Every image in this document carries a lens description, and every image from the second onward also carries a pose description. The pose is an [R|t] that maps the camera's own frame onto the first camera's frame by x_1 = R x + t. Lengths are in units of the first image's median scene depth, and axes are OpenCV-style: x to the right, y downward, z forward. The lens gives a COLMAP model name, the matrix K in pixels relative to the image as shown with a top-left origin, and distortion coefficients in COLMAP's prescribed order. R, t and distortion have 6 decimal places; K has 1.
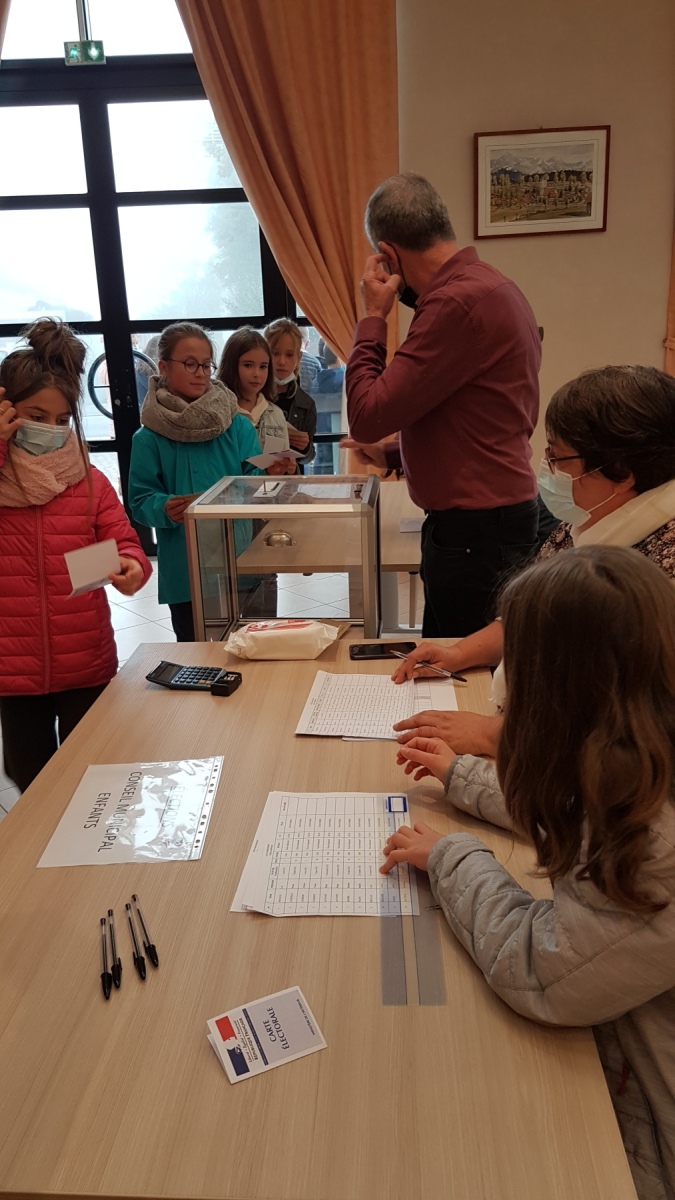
lens RADIAL K [[929.8, 0, 331.6], [0, 929.8, 599.3], [0, 0, 1]] dist [0.075637, -0.115061]
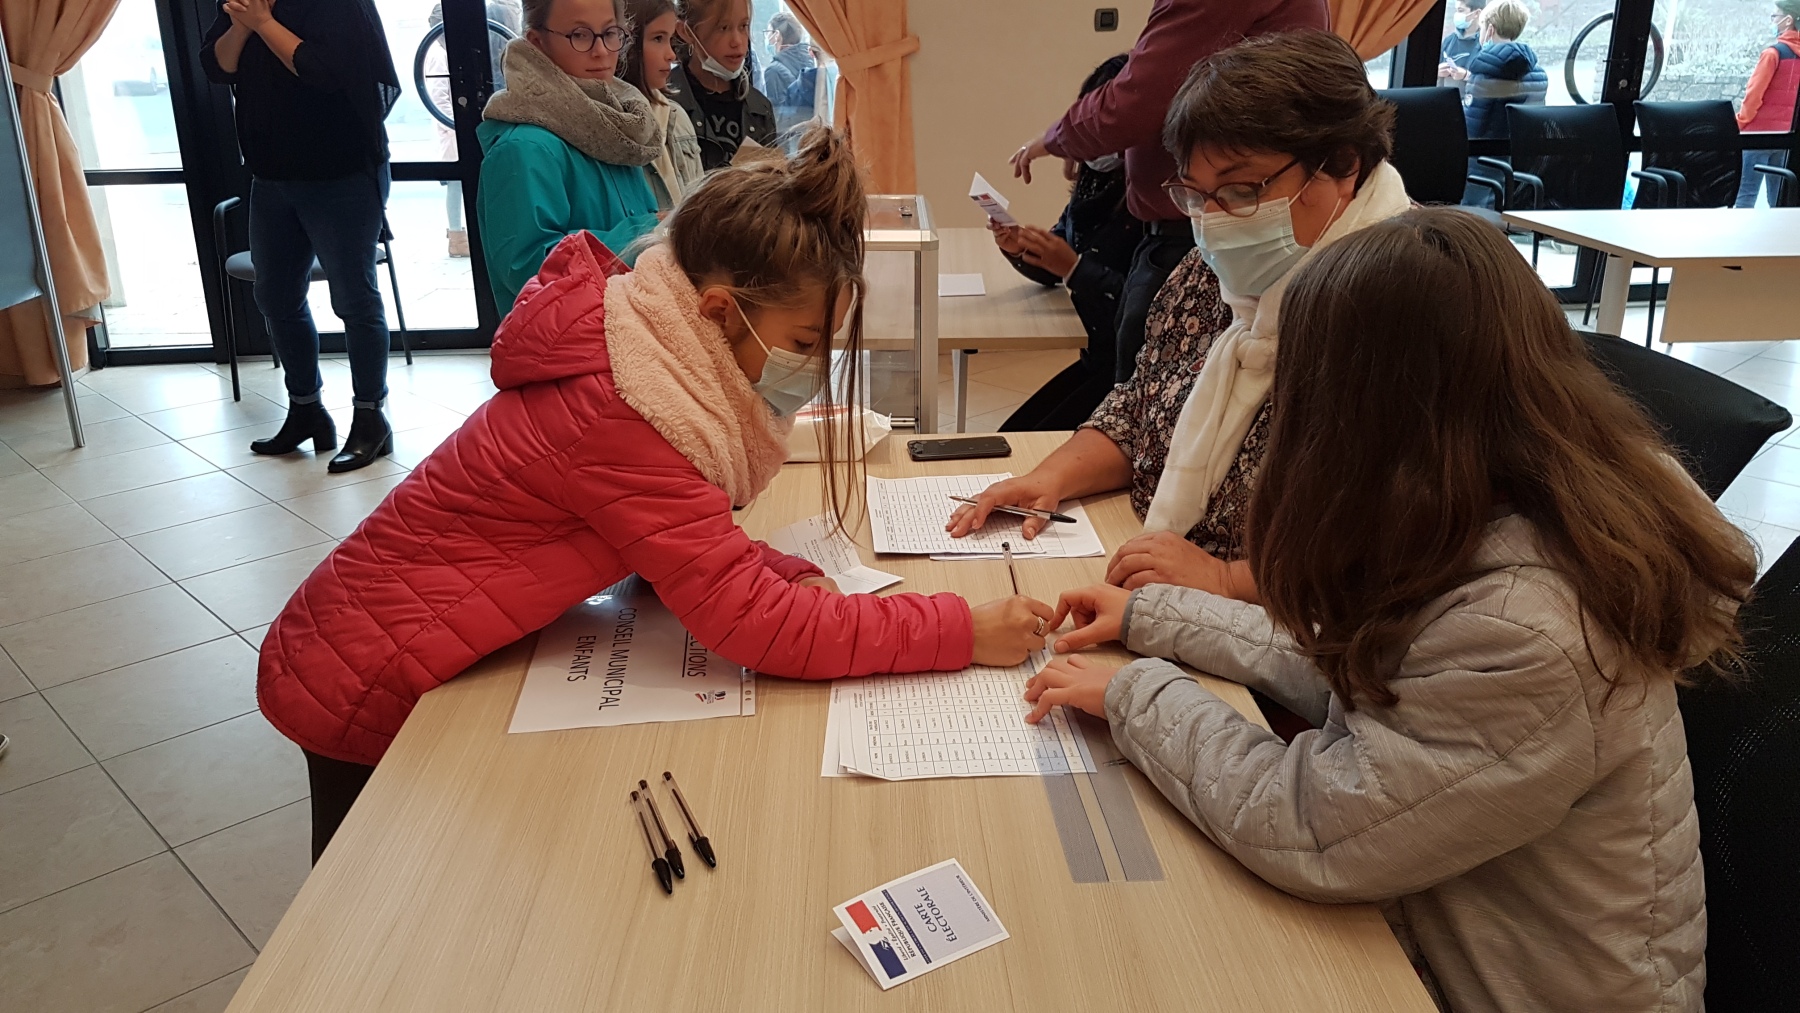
lens RADIAL K [[1394.7, 0, 918.7], [0, 1394.7, 501.1], [0, 0, 1]] dist [0.075637, -0.115061]
pose [[0.993119, -0.005593, 0.116980, -0.173035], [0.000715, 0.999130, 0.041698, 0.100071], [-0.117111, -0.041327, 0.992259, -0.008755]]
